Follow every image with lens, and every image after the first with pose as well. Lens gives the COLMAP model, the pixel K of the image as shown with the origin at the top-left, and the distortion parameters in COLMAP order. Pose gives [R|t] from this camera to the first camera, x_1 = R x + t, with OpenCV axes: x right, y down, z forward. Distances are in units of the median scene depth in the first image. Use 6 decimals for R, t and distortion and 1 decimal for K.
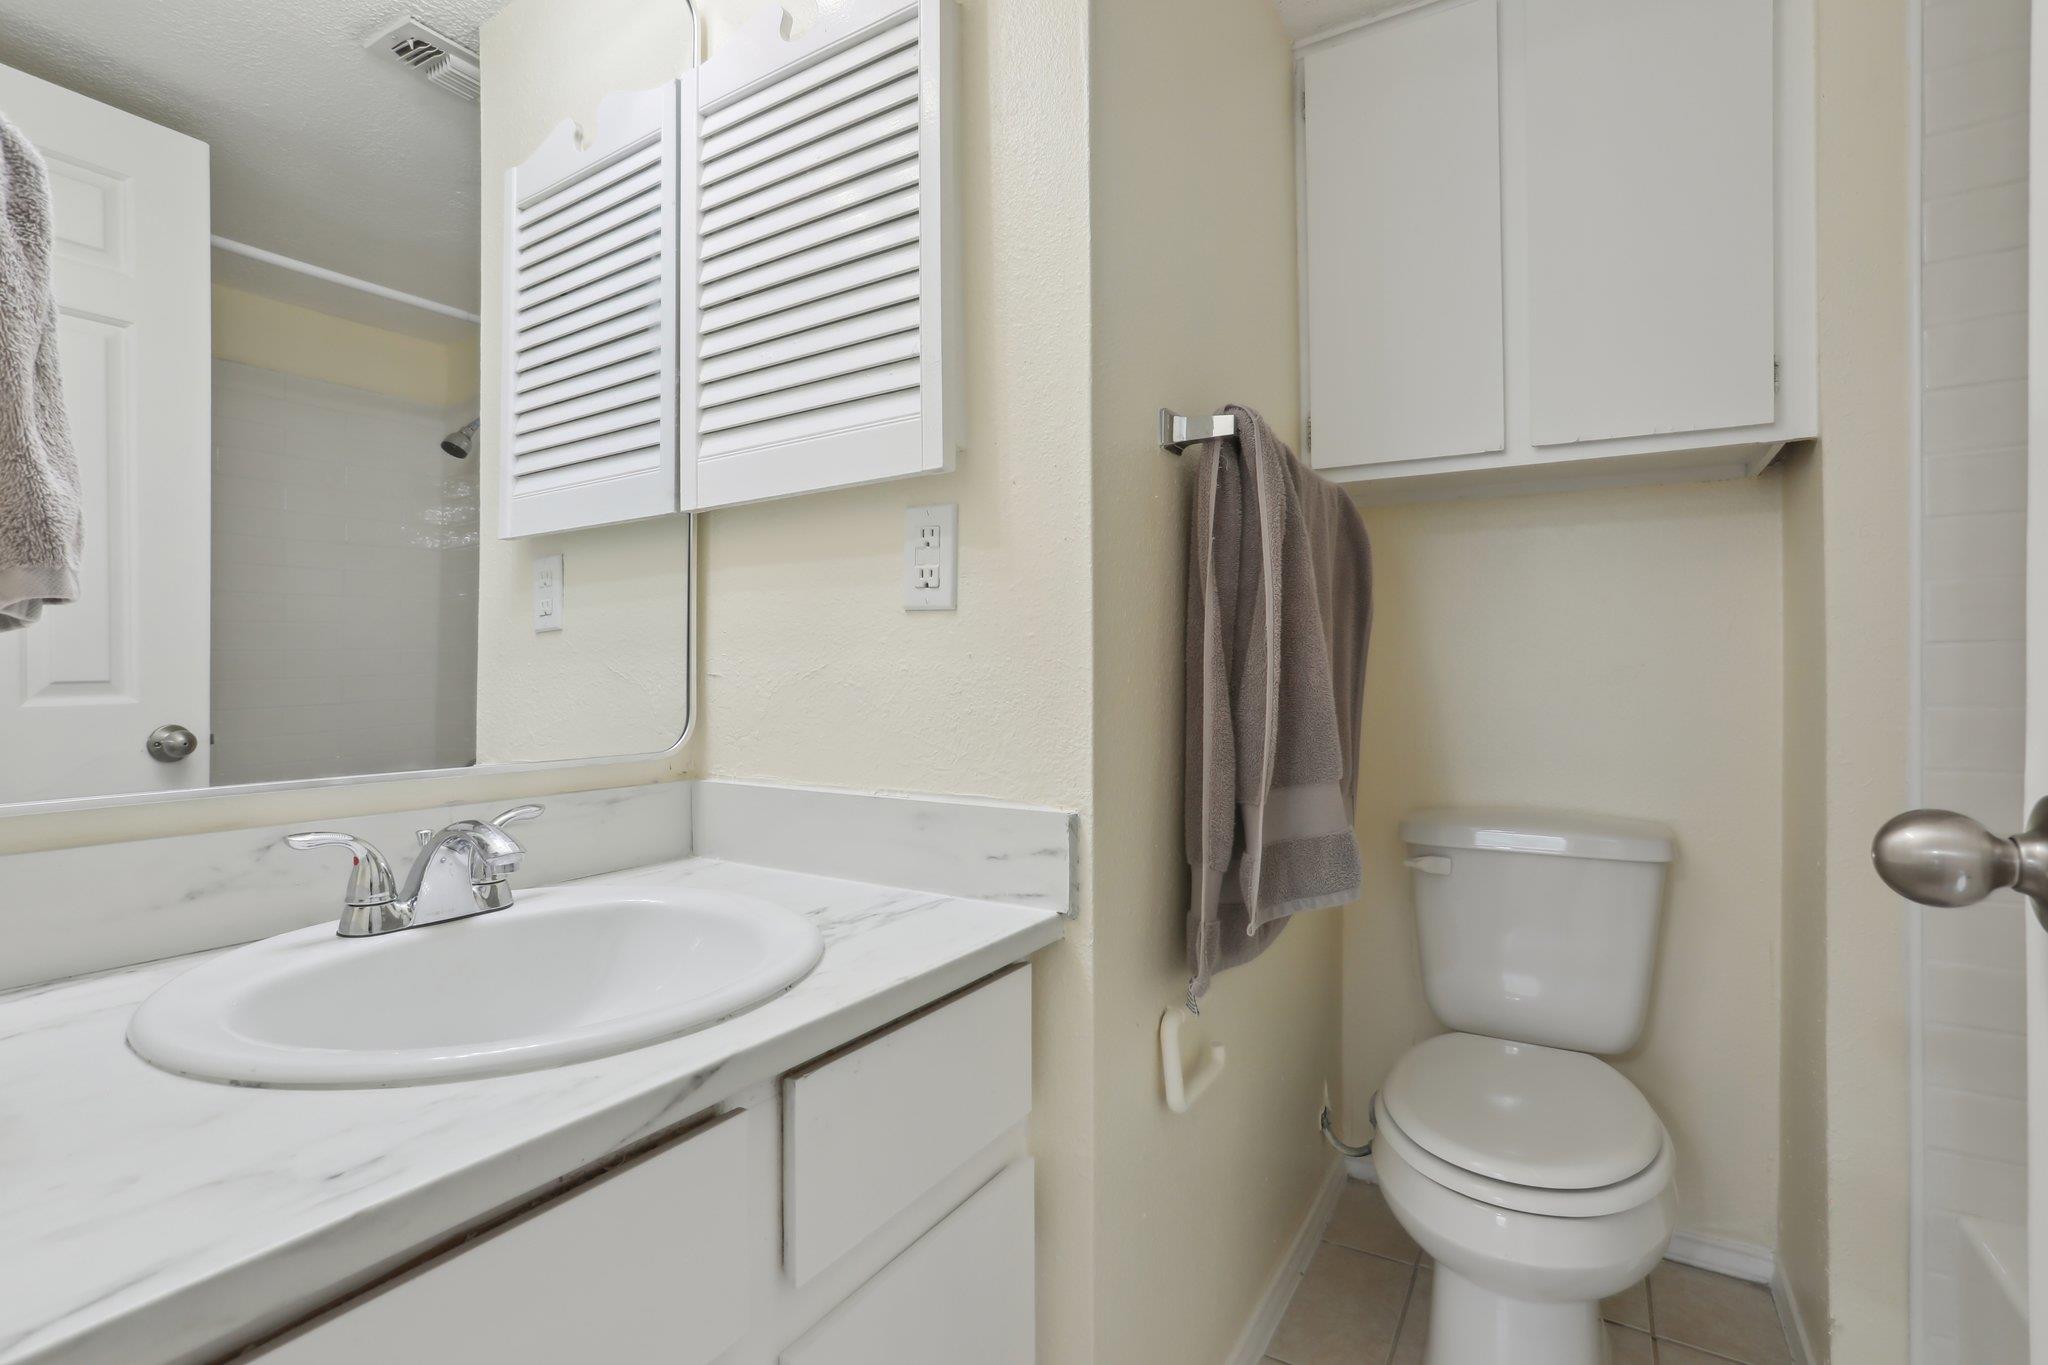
lens RADIAL K [[944.5, 0, 1018.7], [0, 944.5, 686.0], [0, 0, 1]] dist [-0.055001, 0.022447]
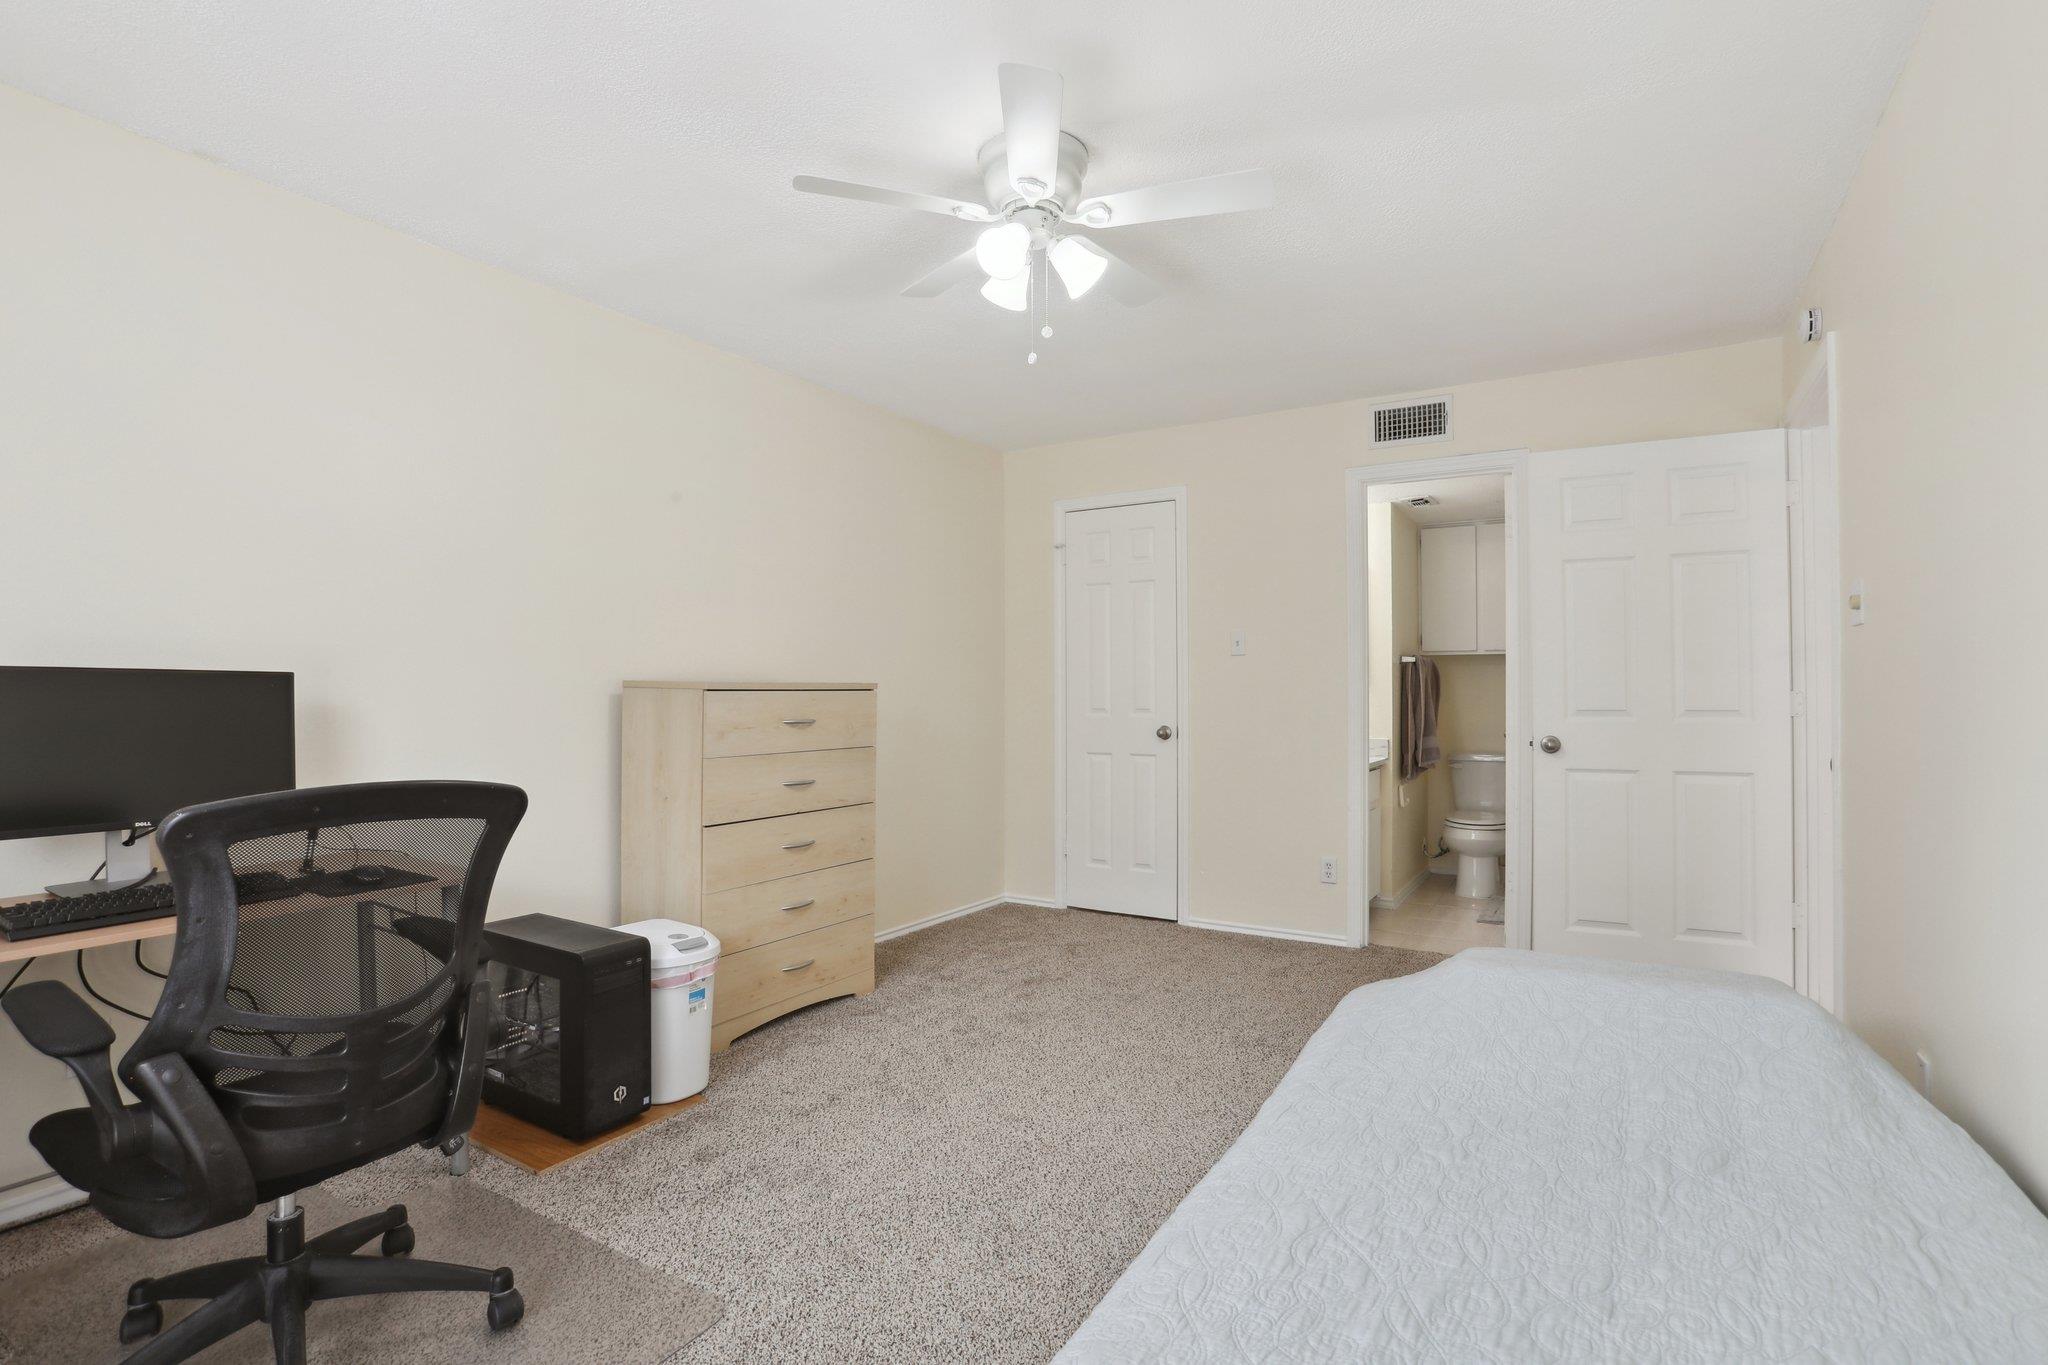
lens RADIAL K [[944.5, 0, 1023.3], [0, 944.5, 691.5], [0, 0, 1]] dist [-0.055001, 0.022447]
pose [[0.999894, 0.003359, -0.014149, -1.516713], [-0.003447, 0.999975, -0.006235, -0.074644], [0.014128, 0.006283, 0.999880, -3.377431]]
